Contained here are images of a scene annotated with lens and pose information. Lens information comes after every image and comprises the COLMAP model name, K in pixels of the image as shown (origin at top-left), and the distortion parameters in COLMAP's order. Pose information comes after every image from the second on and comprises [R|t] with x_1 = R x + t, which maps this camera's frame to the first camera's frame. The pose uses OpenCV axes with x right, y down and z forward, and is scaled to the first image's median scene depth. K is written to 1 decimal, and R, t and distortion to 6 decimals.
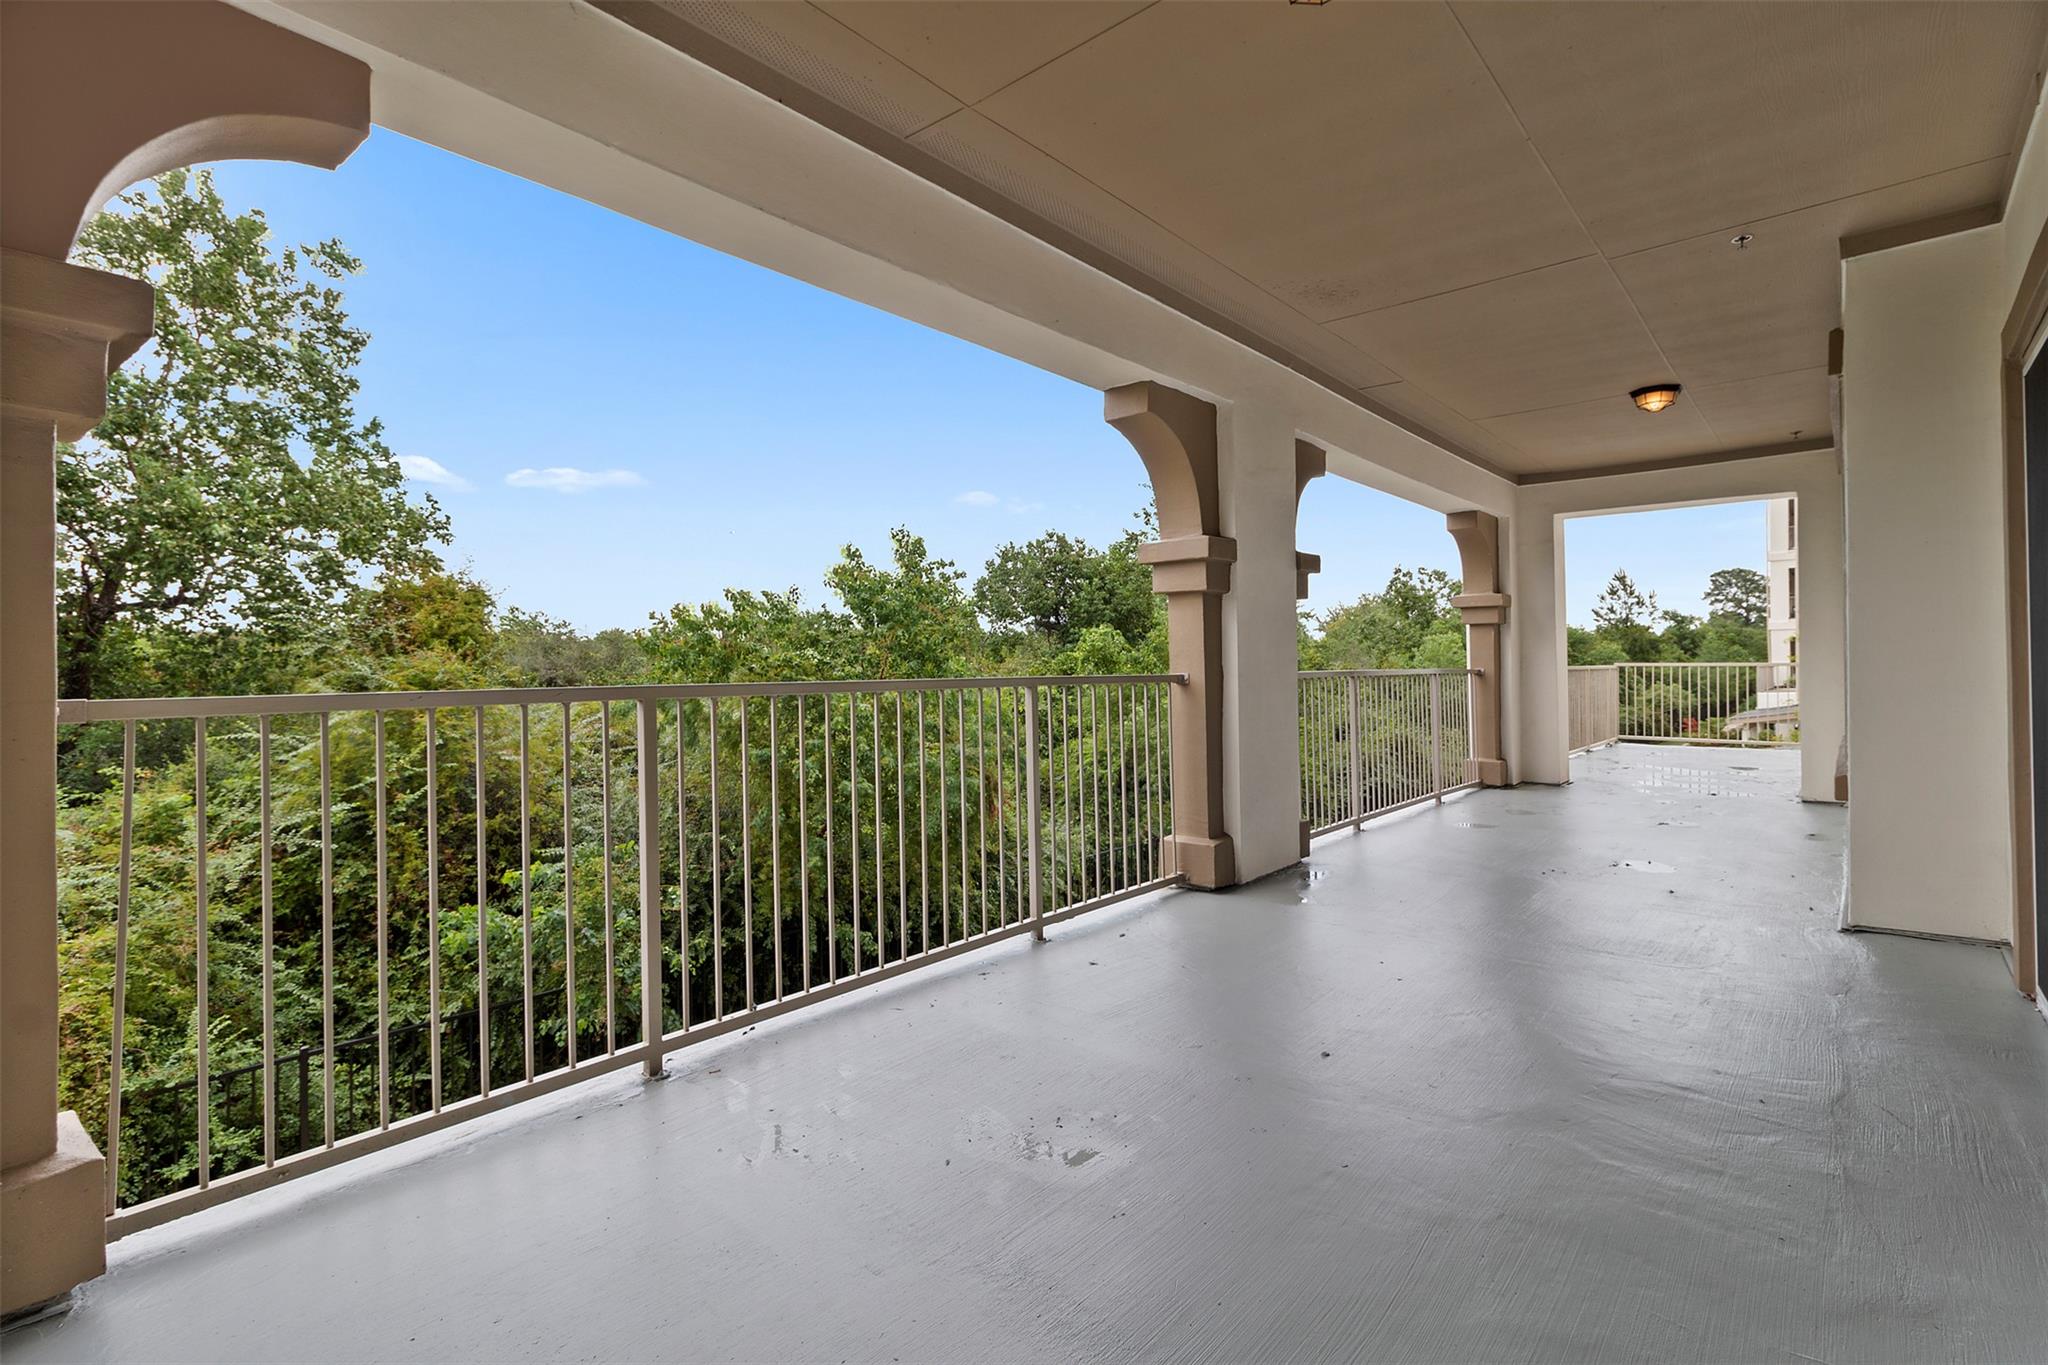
lens RADIAL K [[945.9, 0, 1049.8], [0, 945.9, 683.3], [0, 0, 1]] dist [0.001520, 0.000063]
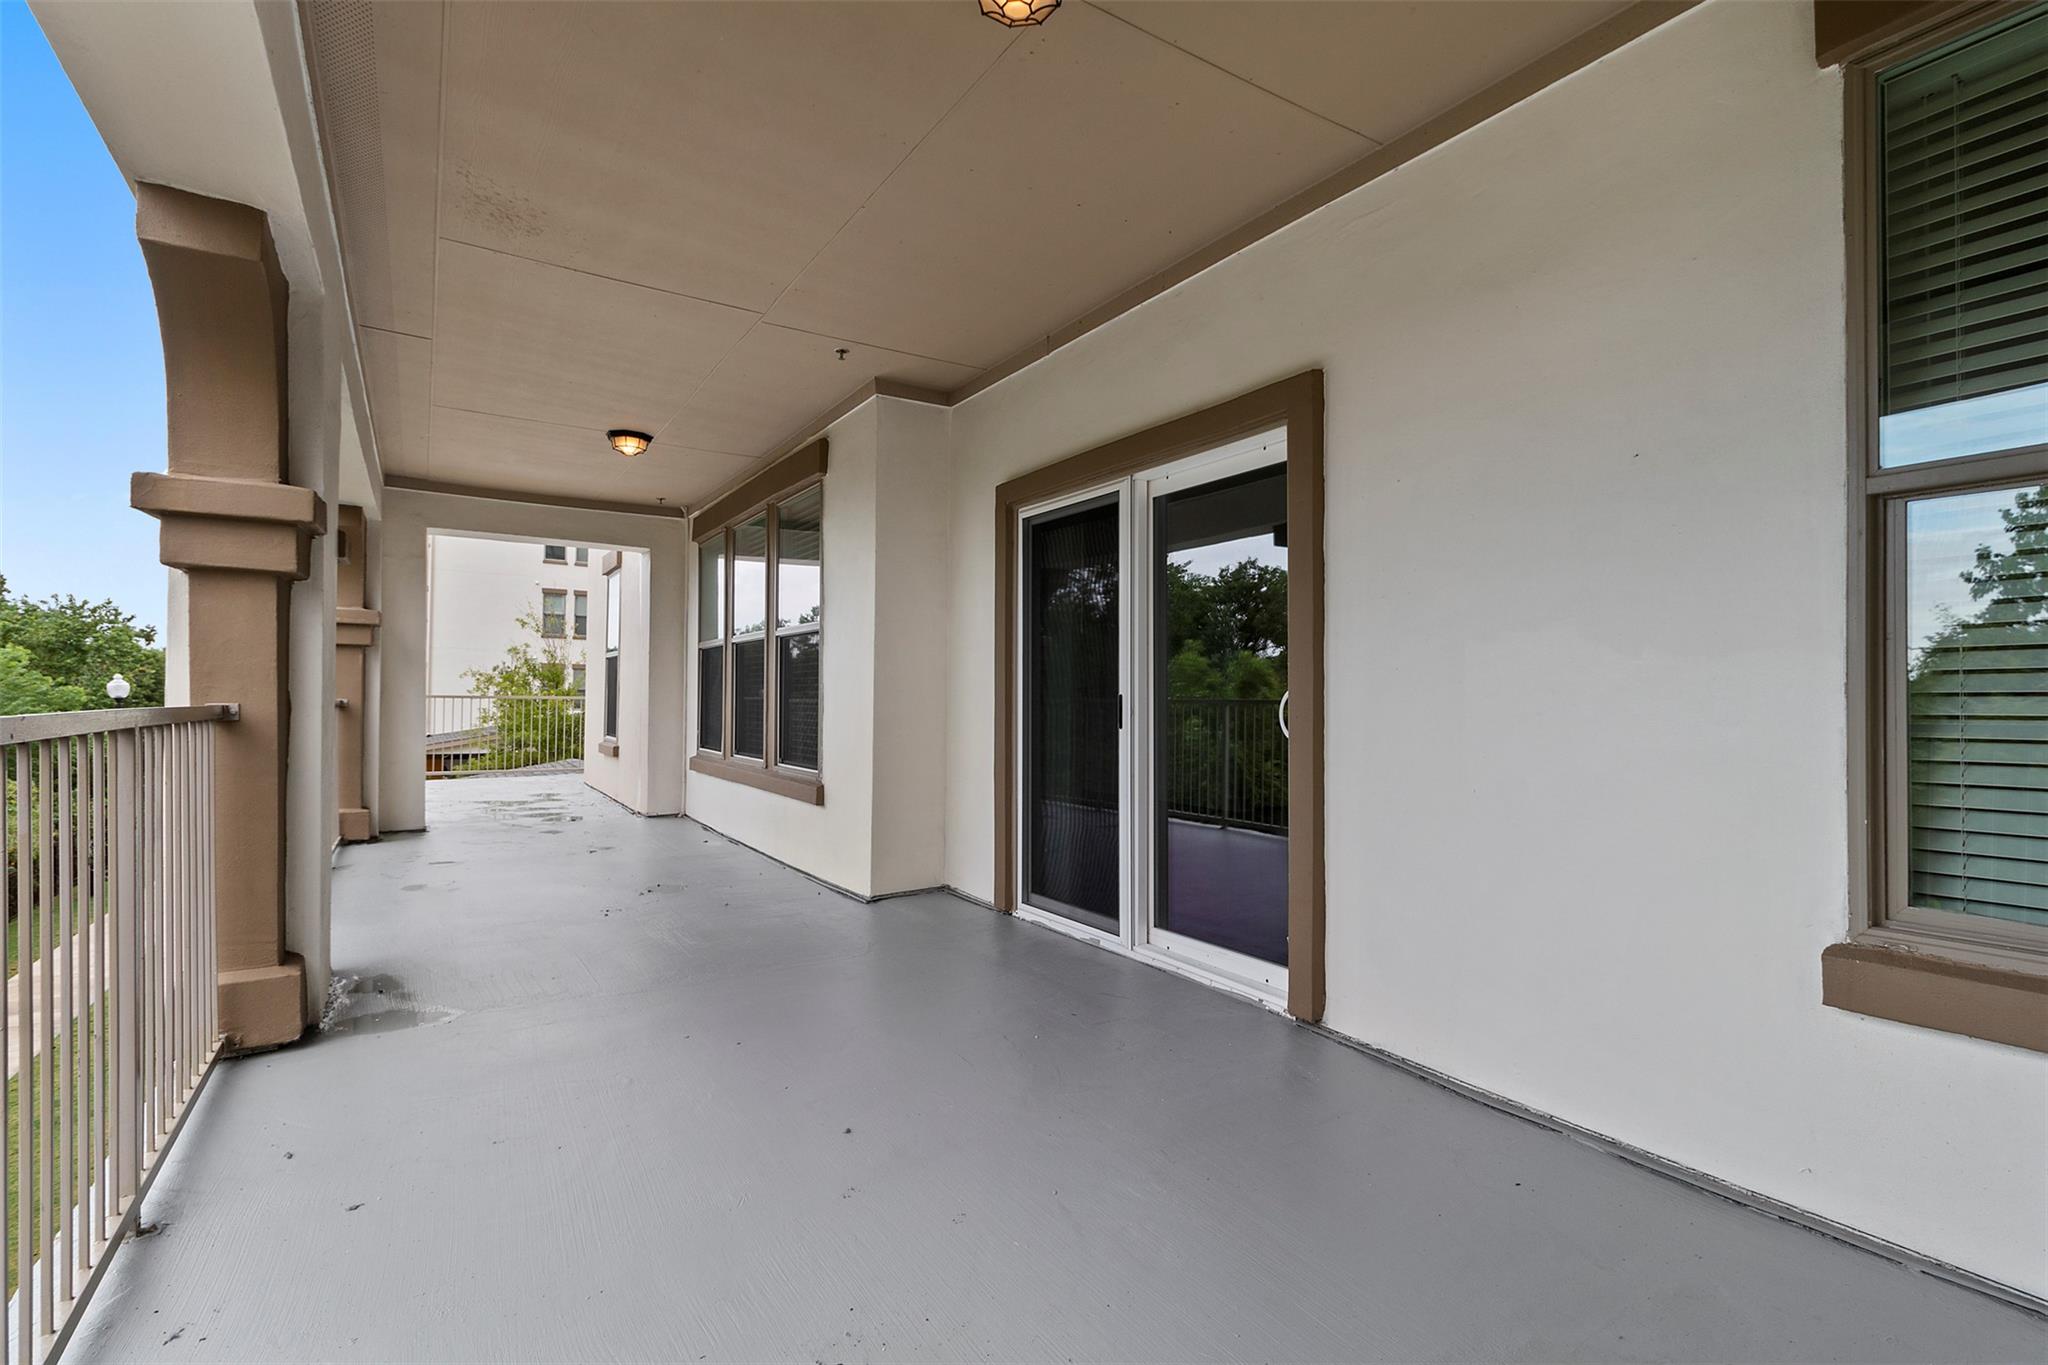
lens RADIAL K [[945.9, 0, 1049.8], [0, 945.9, 683.3], [0, 0, 1]] dist [0.001520, 0.000063]
pose [[0.286969, 0.021343, 0.957702, -0.228292], [0.012355, 0.999586, -0.025979, -0.000644], [-0.957860, 0.019288, 0.286587, 0.254629]]
